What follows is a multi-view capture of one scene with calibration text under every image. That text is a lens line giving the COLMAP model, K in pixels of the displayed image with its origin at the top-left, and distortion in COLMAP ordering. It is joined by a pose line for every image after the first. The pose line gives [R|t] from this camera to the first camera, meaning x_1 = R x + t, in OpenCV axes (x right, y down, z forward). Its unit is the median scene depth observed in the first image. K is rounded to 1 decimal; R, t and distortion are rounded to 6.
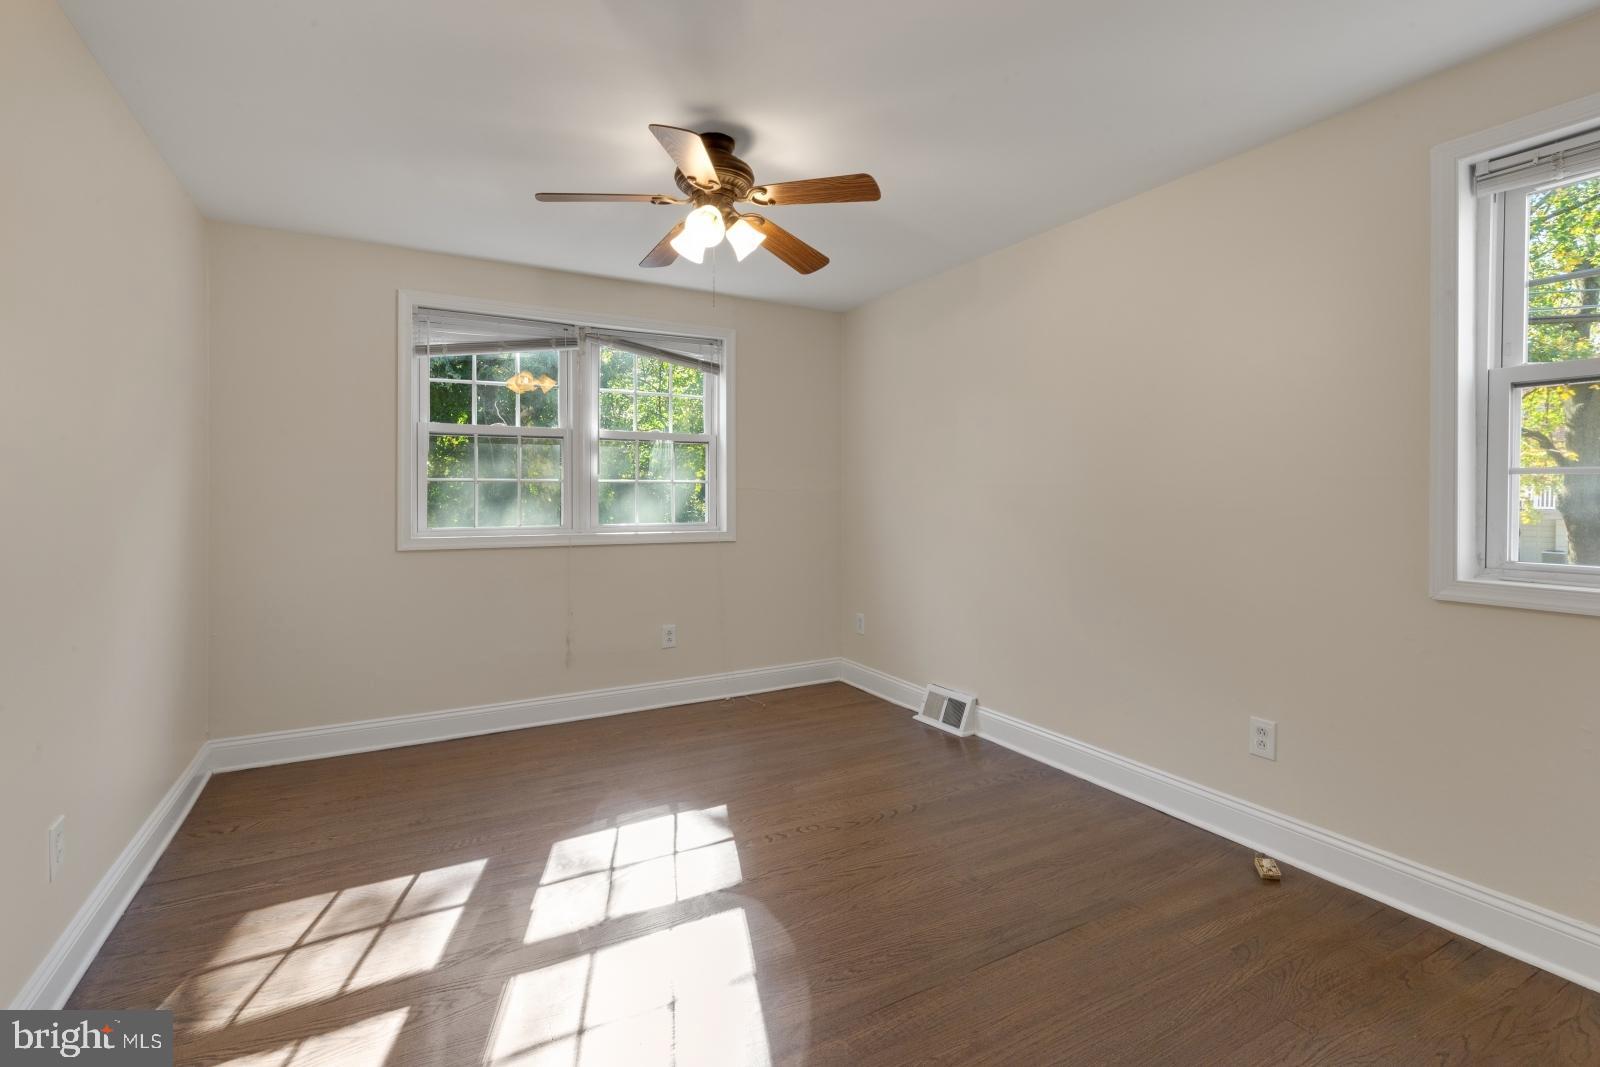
lens RADIAL K [[732.7, 0, 827.3], [0, 732.7, 491.8], [0, 0, 1]] dist [-0.000526, -0.000745]
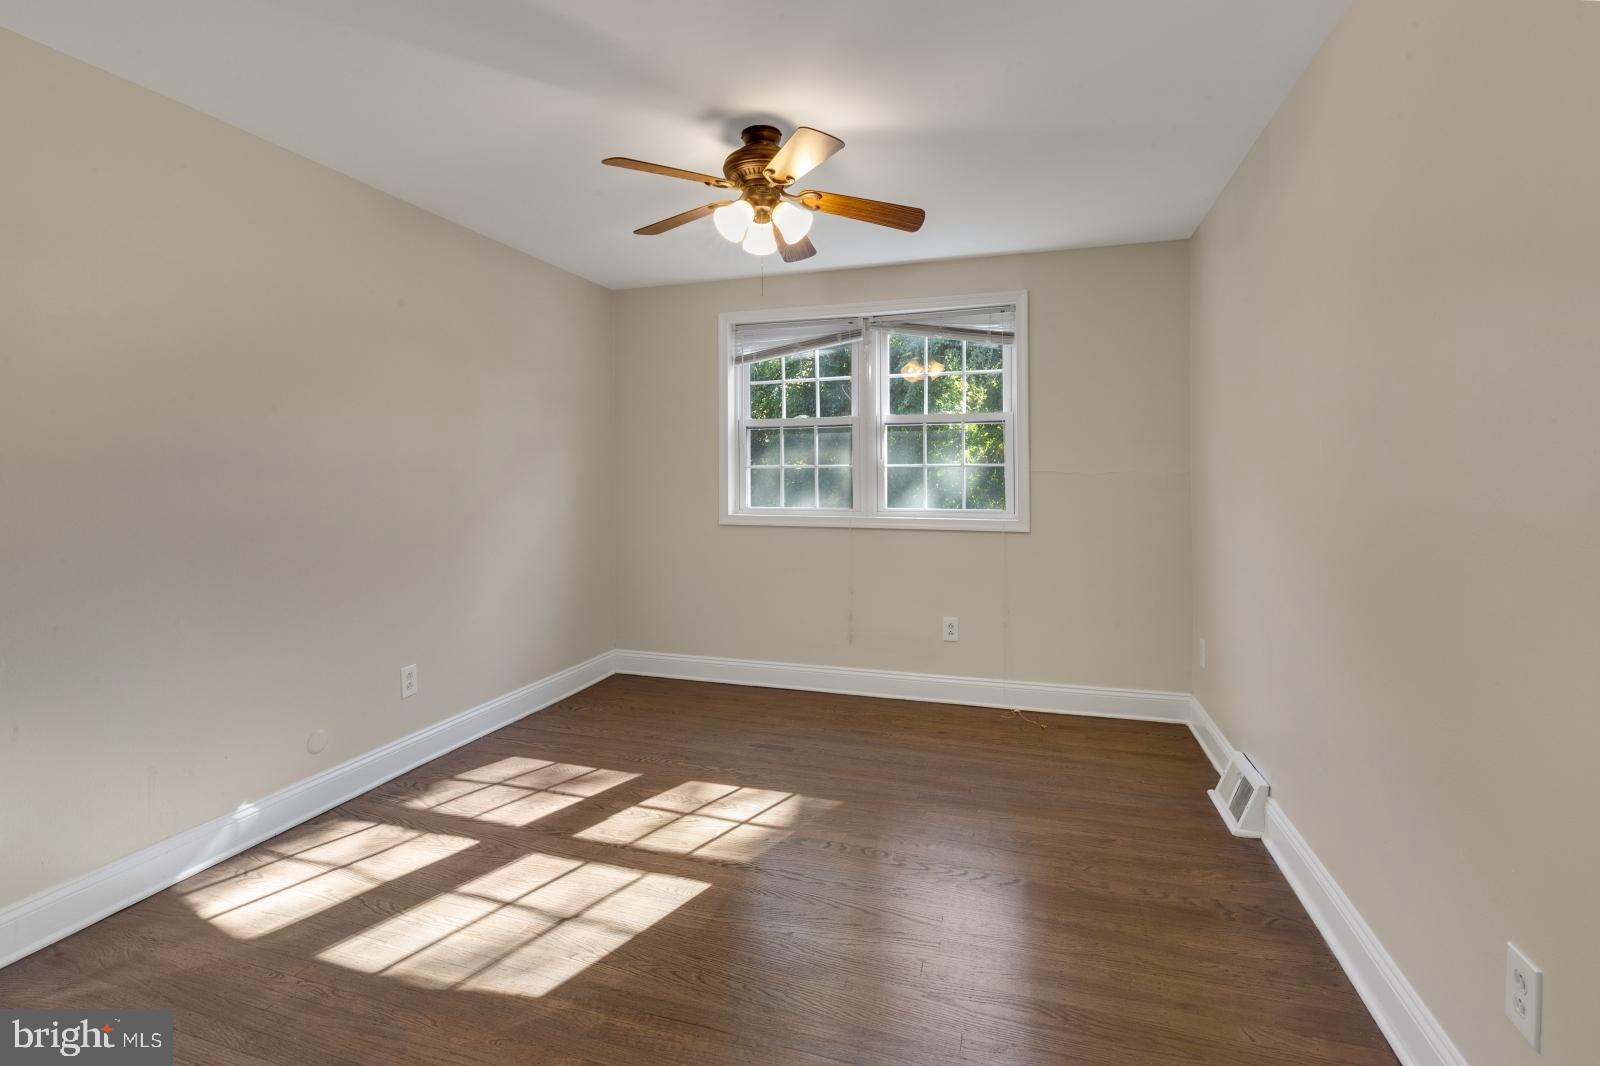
lens RADIAL K [[776.1, 0, 806.2], [0, 776.1, 471.2], [0, 0, 1]] dist [0.001646, 0.000648]
pose [[0.665095, -0.006907, -0.746727, 0.450394], [0.004012, 0.999976, -0.005676, -0.001453], [0.746748, 0.000779, 0.665107, 0.216054]]
